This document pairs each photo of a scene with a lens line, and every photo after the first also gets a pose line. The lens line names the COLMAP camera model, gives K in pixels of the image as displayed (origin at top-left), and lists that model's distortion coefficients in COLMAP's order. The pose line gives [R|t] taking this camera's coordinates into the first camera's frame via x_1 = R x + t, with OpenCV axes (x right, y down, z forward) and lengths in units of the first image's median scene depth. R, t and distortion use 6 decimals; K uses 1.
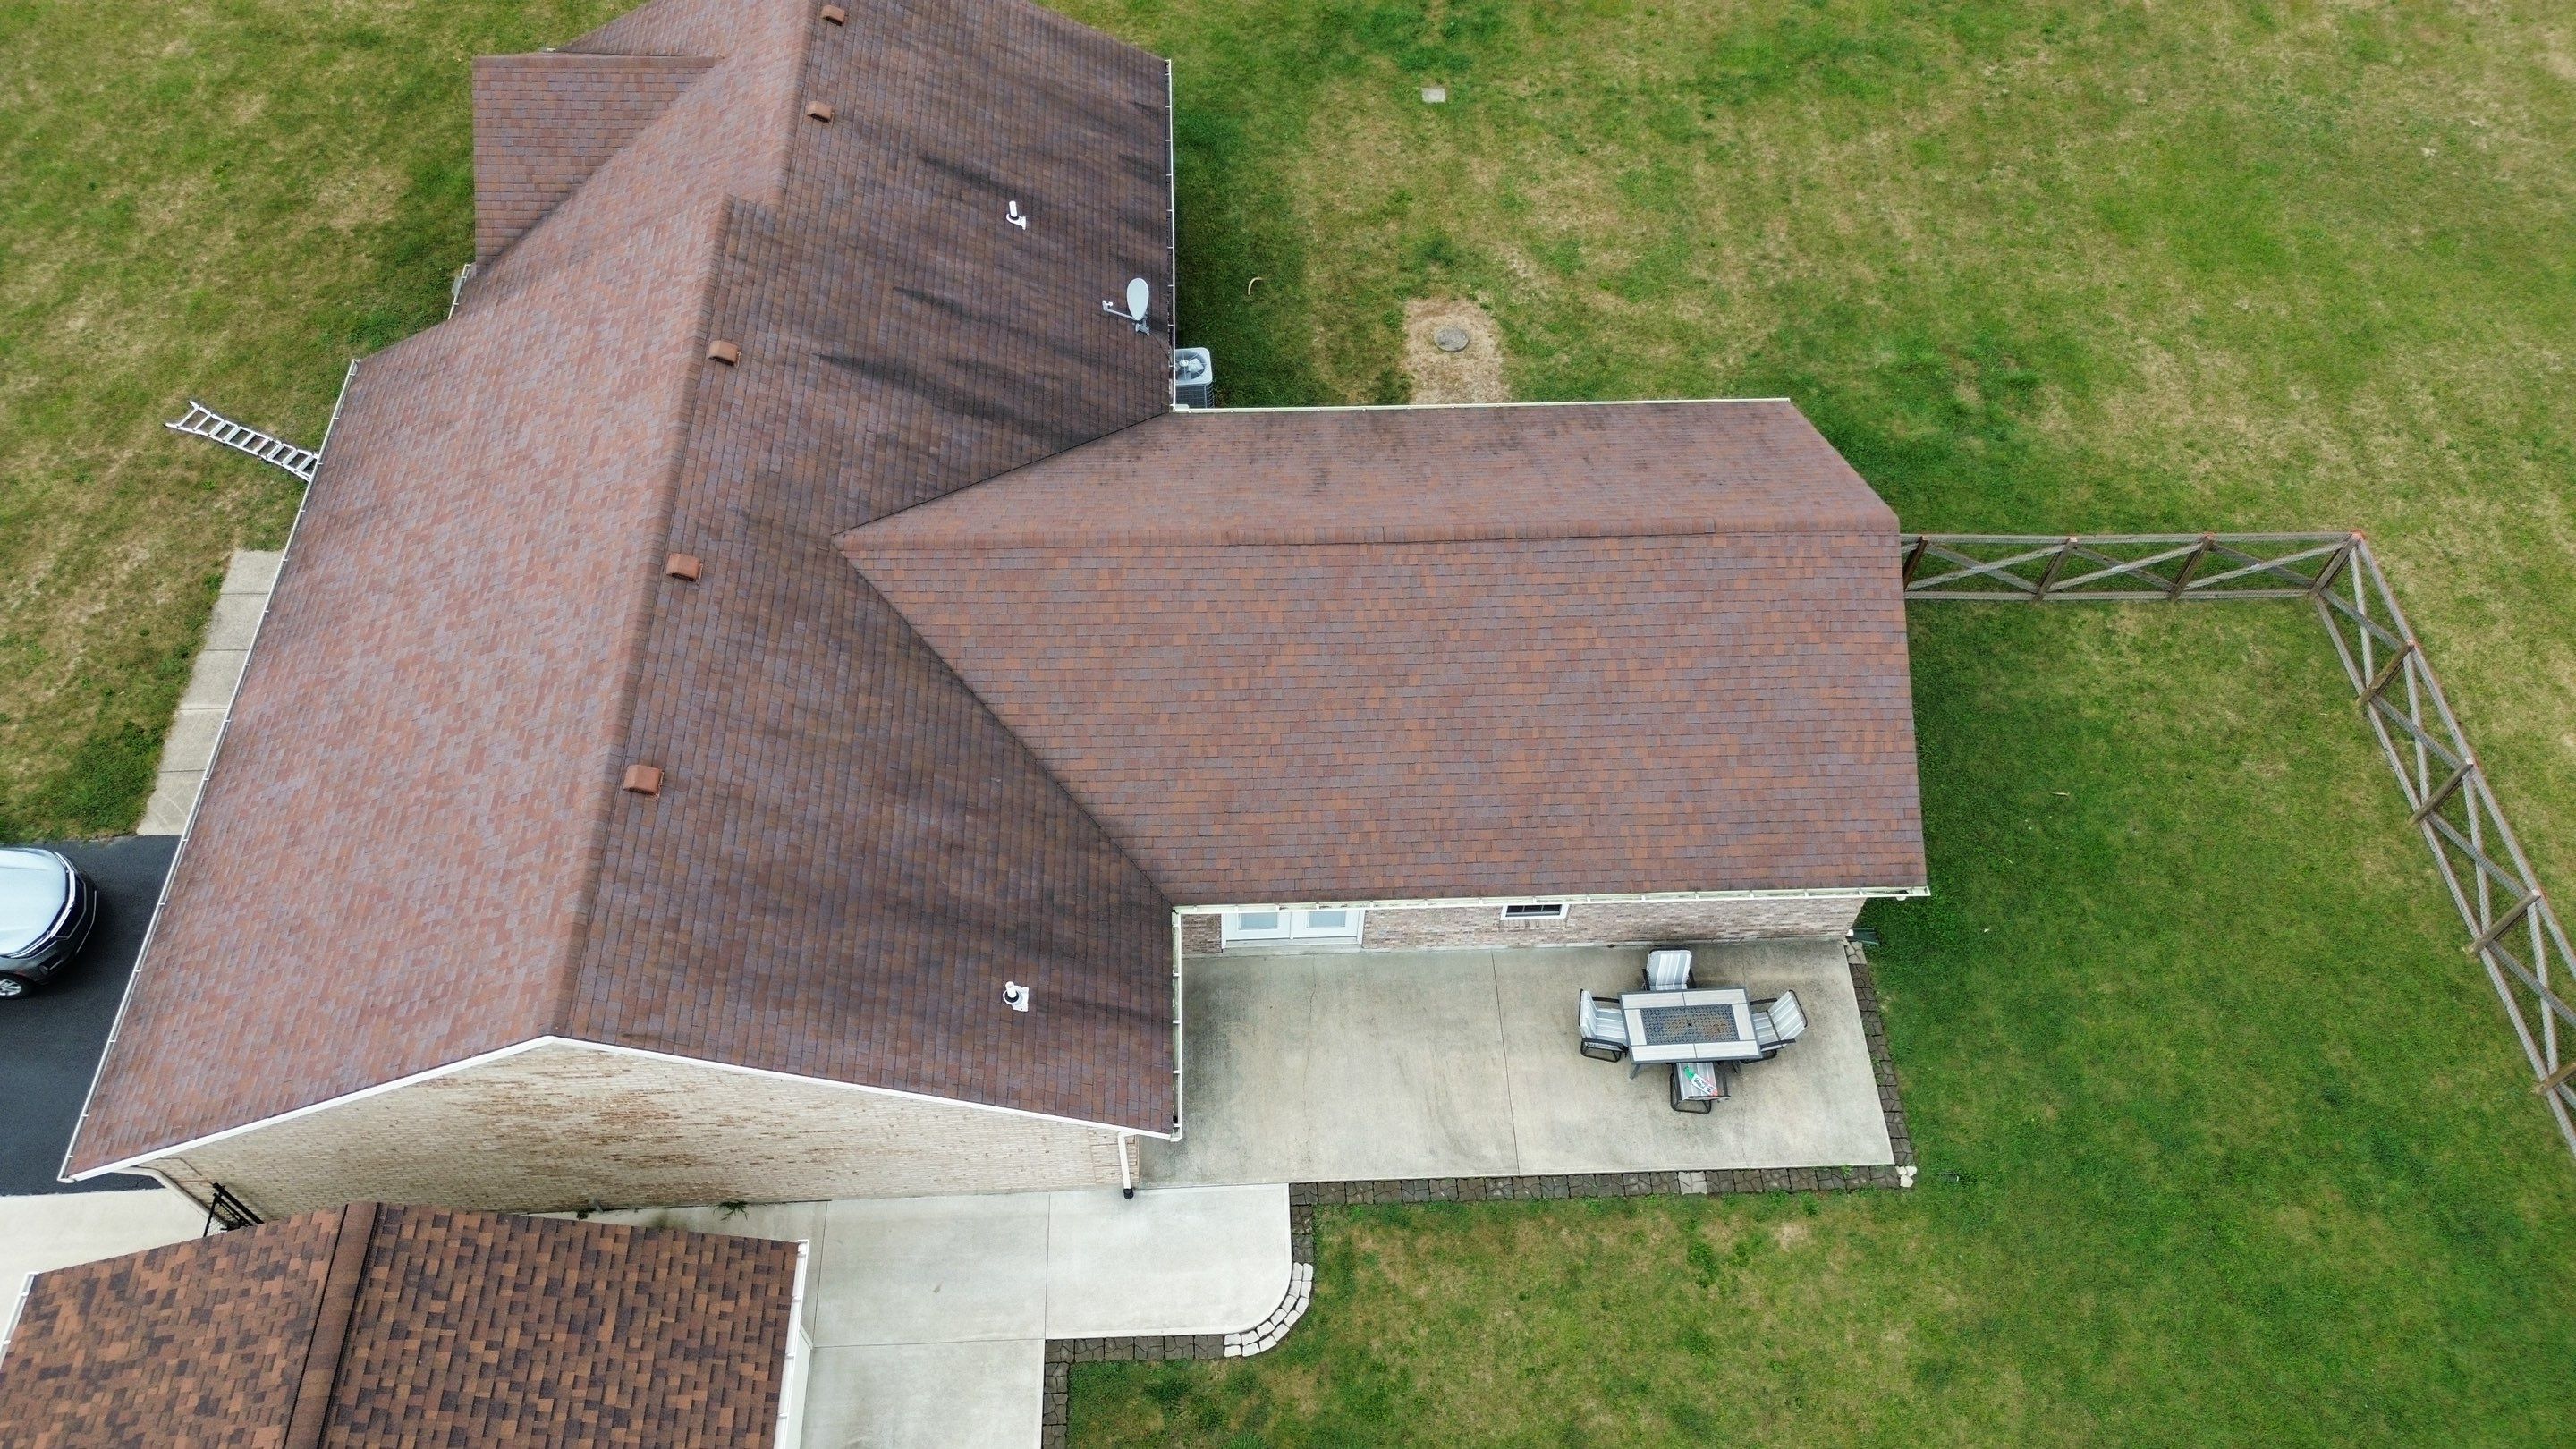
lens RADIAL K [[1832.7, 0, 1287.0], [0, 1832.7, 719.9], [0, 0, 1]] dist [0.048521, -0.040579]
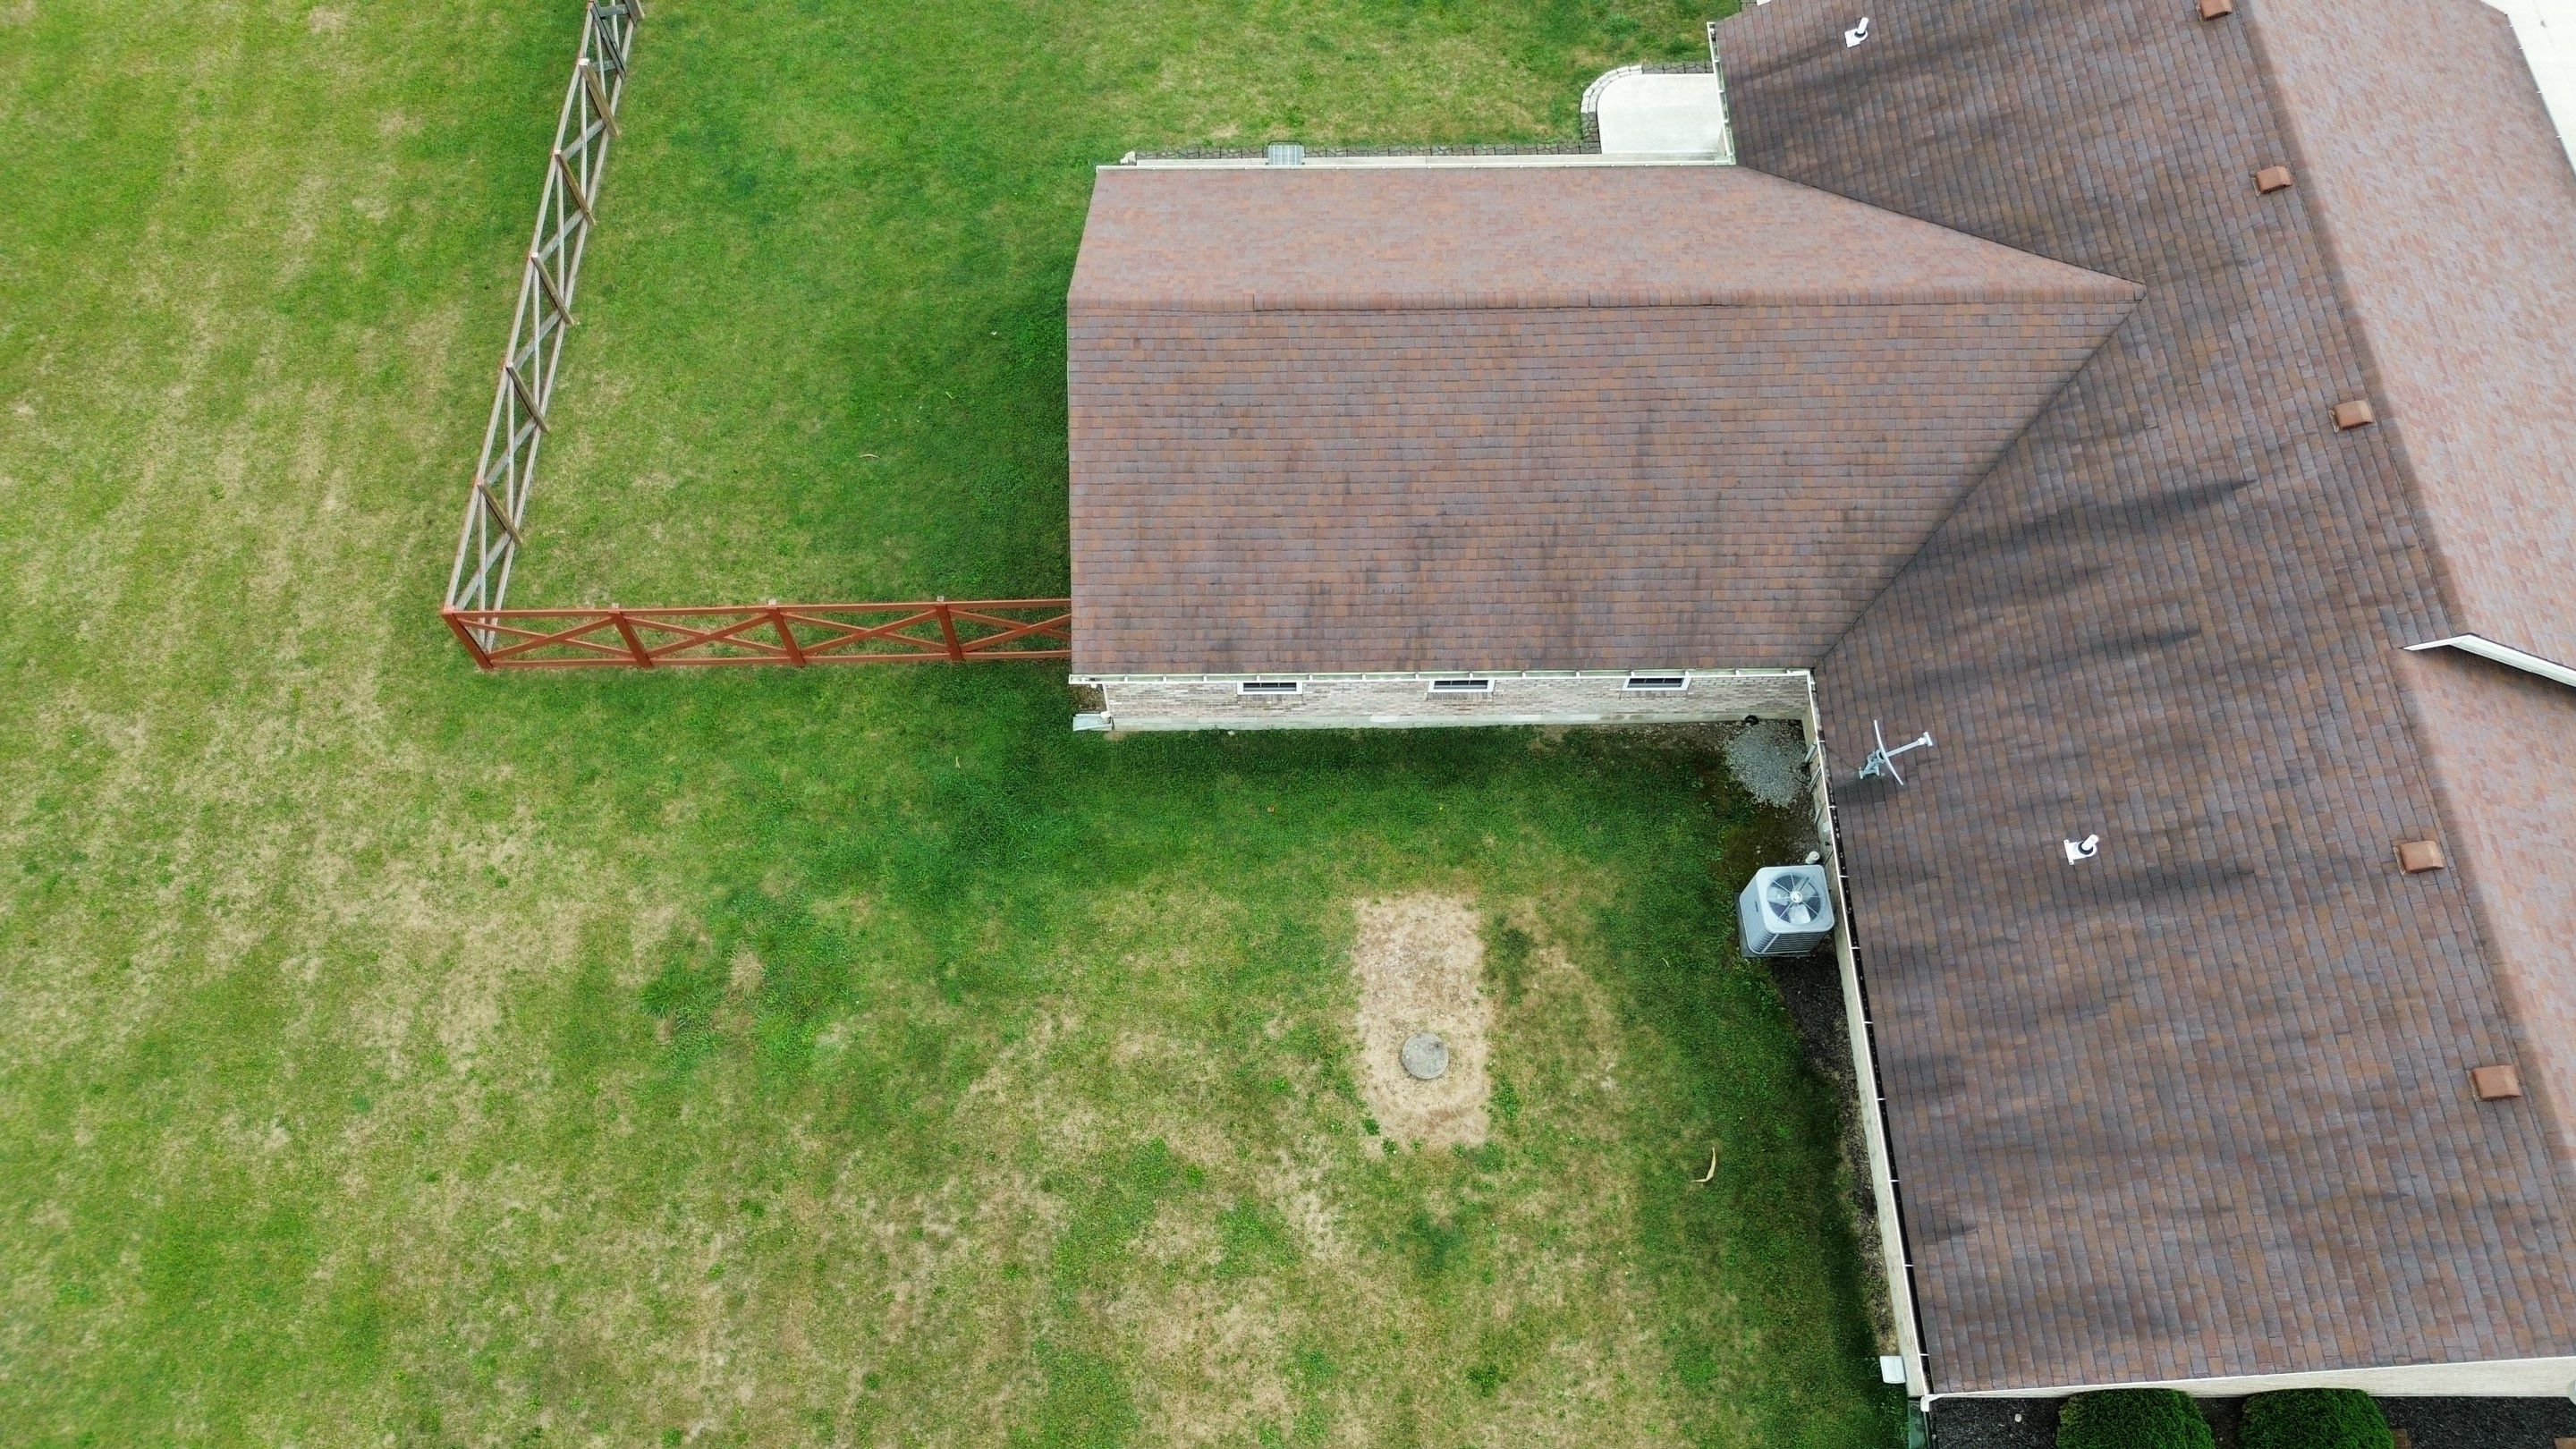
lens RADIAL K [[1832.7, 0, 1281.2], [0, 1832.7, 703.2], [0, 0, 1]] dist [0.048521, -0.040579]
pose [[-0.999070, -0.042971, 0.003682, 0.182838], [0.022614, -0.449248, 0.893121, -0.970500], [-0.036724, 0.892373, 0.449802, 0.669519]]
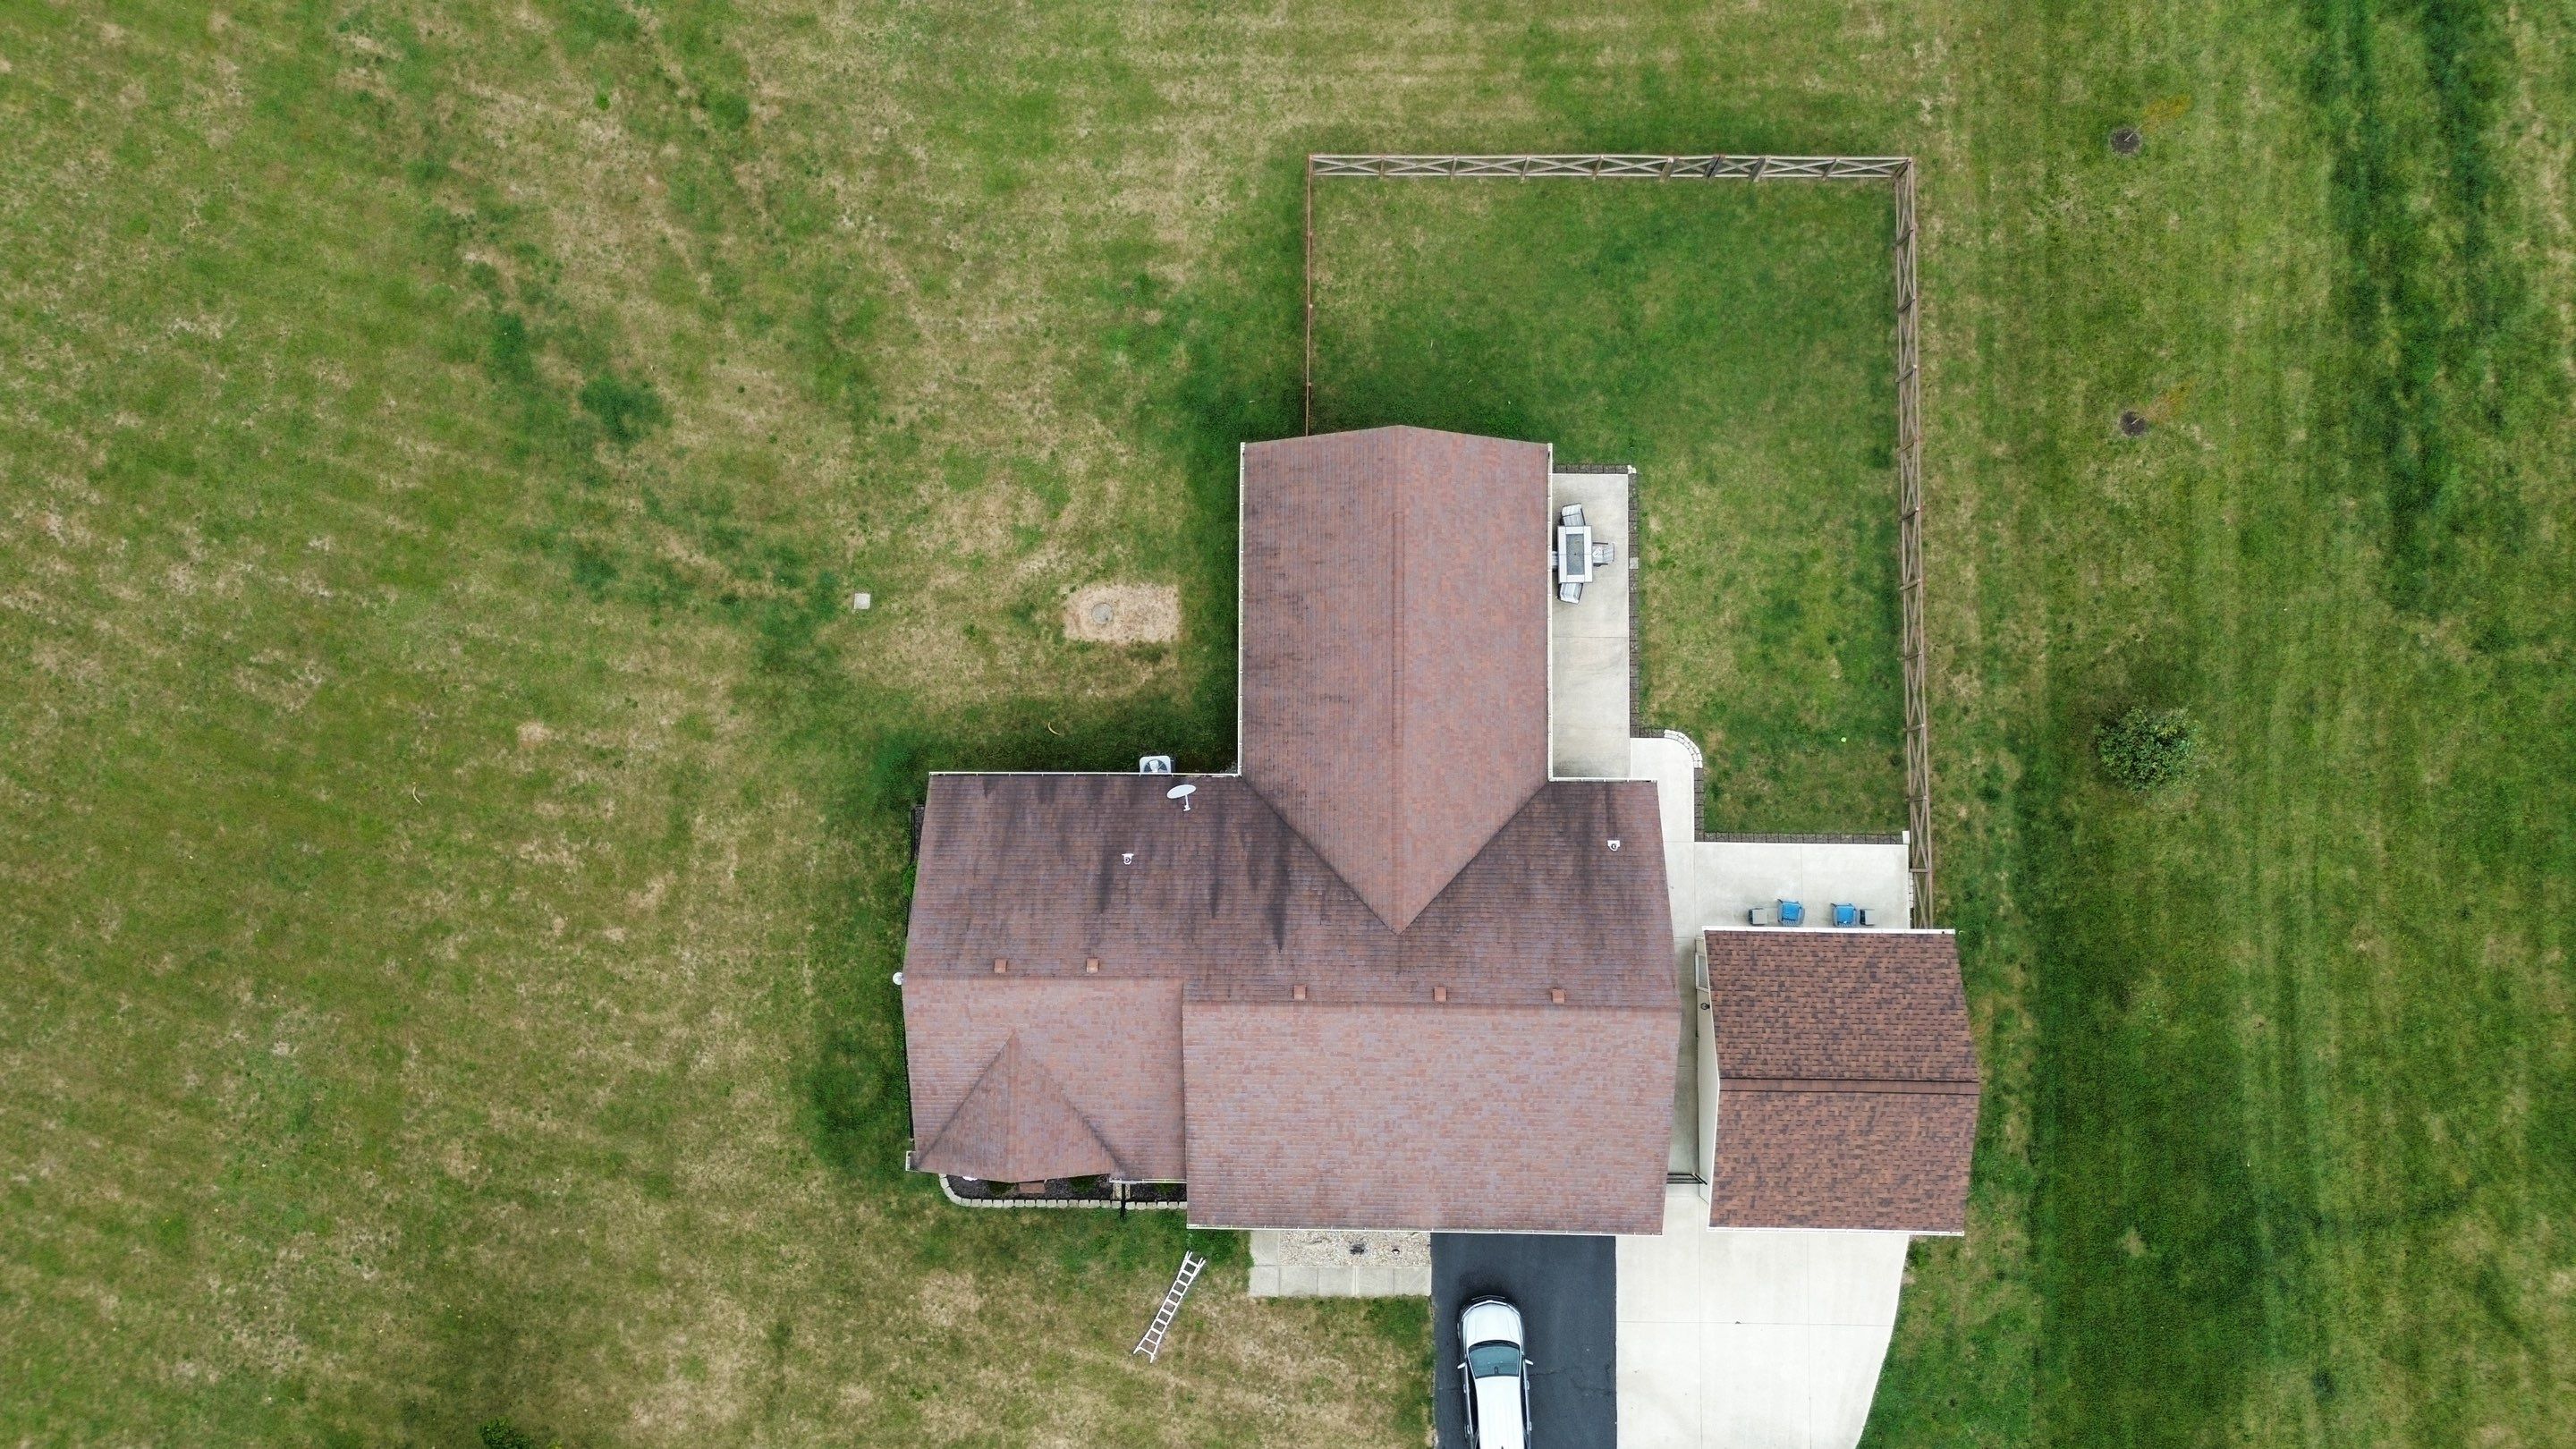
lens RADIAL K [[1832.7, 0, 1294.4], [0, 1832.7, 723.8], [0, 0, 1]] dist [0.048521, -0.040579]
pose [[0.052429, -0.997003, 0.056893, -0.116718], [0.822496, 0.075422, 0.563748, -1.211302], [-0.566349, 0.017237, 0.823985, -0.568752]]
